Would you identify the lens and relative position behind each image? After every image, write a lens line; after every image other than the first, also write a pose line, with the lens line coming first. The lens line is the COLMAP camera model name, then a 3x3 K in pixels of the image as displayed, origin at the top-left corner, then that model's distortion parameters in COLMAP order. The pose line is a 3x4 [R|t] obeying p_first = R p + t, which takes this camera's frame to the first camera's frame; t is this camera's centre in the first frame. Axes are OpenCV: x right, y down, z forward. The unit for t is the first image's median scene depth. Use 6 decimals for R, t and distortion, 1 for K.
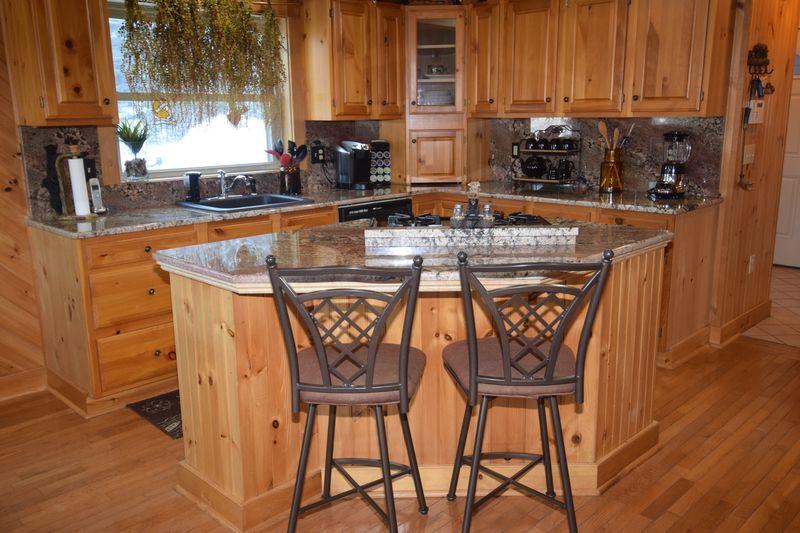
lens RADIAL K [[688.8, 0, 398.2], [0, 688.8, 262.5], [0, 0, 1]] dist [0.042194, -0.005128]
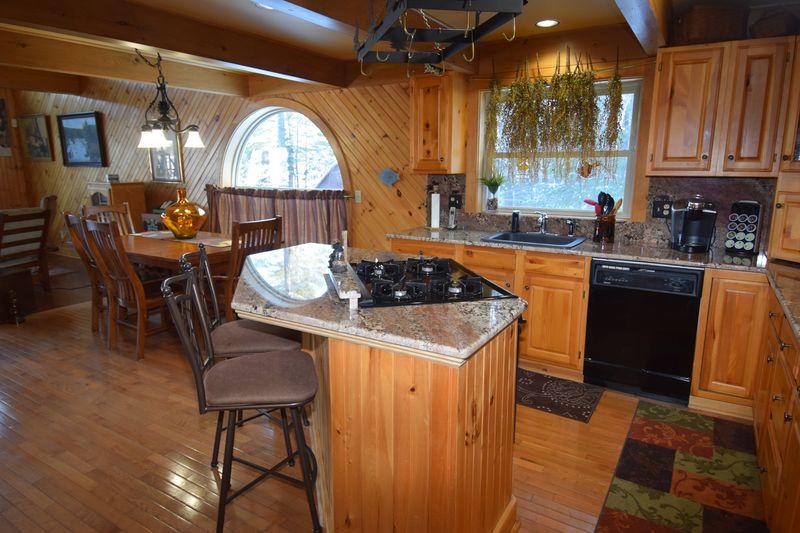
lens RADIAL K [[482.6, 0, 404.0], [0, 482.6, 269.5], [0, 0, 1]] dist [0.023030, -0.008678]
pose [[0.238844, 0.218694, -0.946111, 0.584065], [-0.212471, 0.962471, 0.168838, -0.136730], [0.947528, 0.160695, 0.276347, 0.567218]]
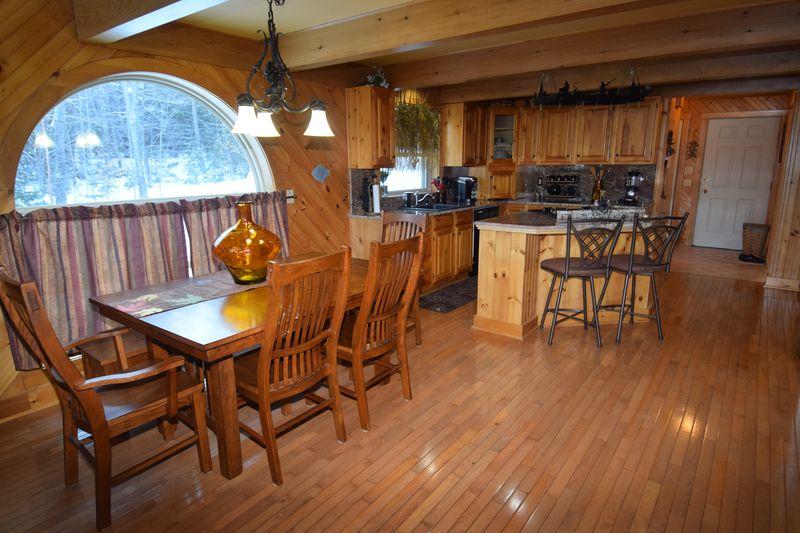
lens RADIAL K [[462.7, 0, 400.5], [0, 462.7, 263.8], [0, 0, 1]] dist [0.029339, -0.005349]
pose [[0.991433, -0.024934, 0.128218, -0.509876], [0.025099, 0.999685, 0.000326, 0.076284], [-0.128186, 0.002895, 0.991746, -0.323617]]
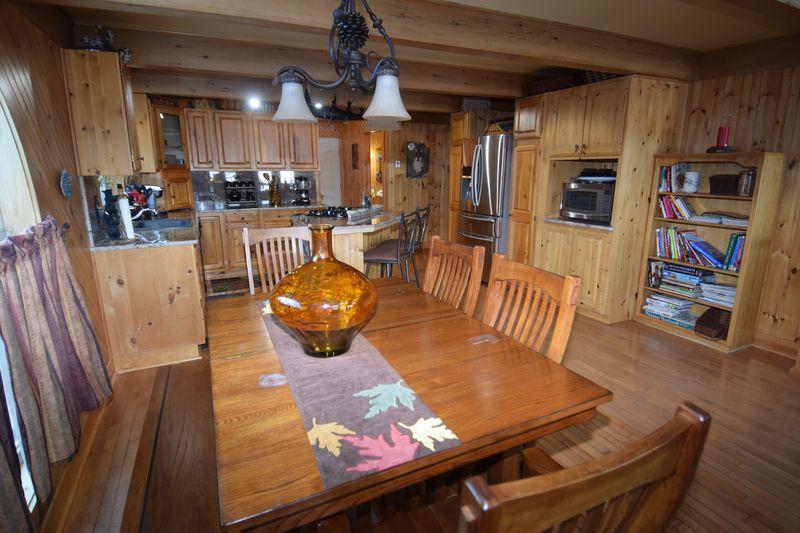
lens RADIAL K [[415.2, 0, 399.6], [0, 415.2, 267.2], [0, 0, 1]] dist [0.018902, -0.027349]
pose [[0.339197, -0.210880, 0.916774, -0.967574], [0.202168, 0.968120, 0.147890, -0.023871], [-0.918735, 0.135179, 0.371017, 0.168348]]
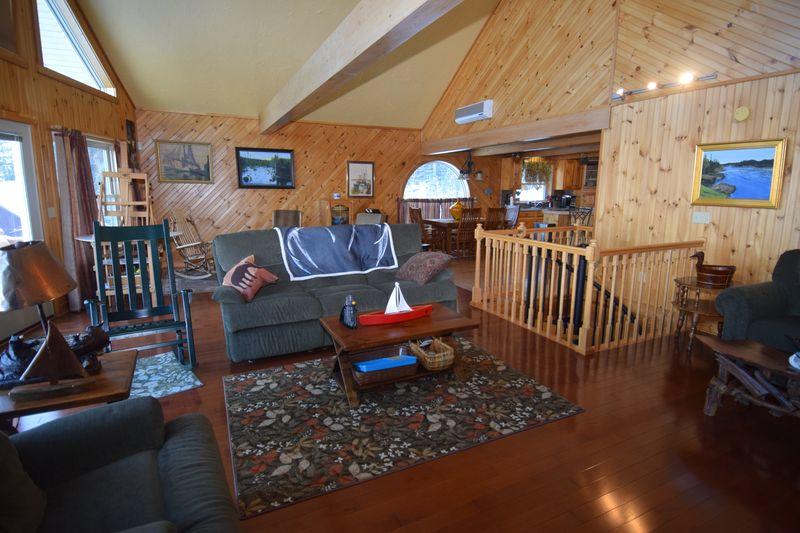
lens RADIAL K [[415.2, 0, 401.8], [0, 415.2, 269.5], [0, 0, 1]] dist [0.018902, -0.027349]
pose [[0.943011, 0.076236, -0.323912, -0.180402], [-0.083840, 0.996433, -0.009562, 0.412184], [0.322028, 0.036174, 0.946039, -1.817670]]
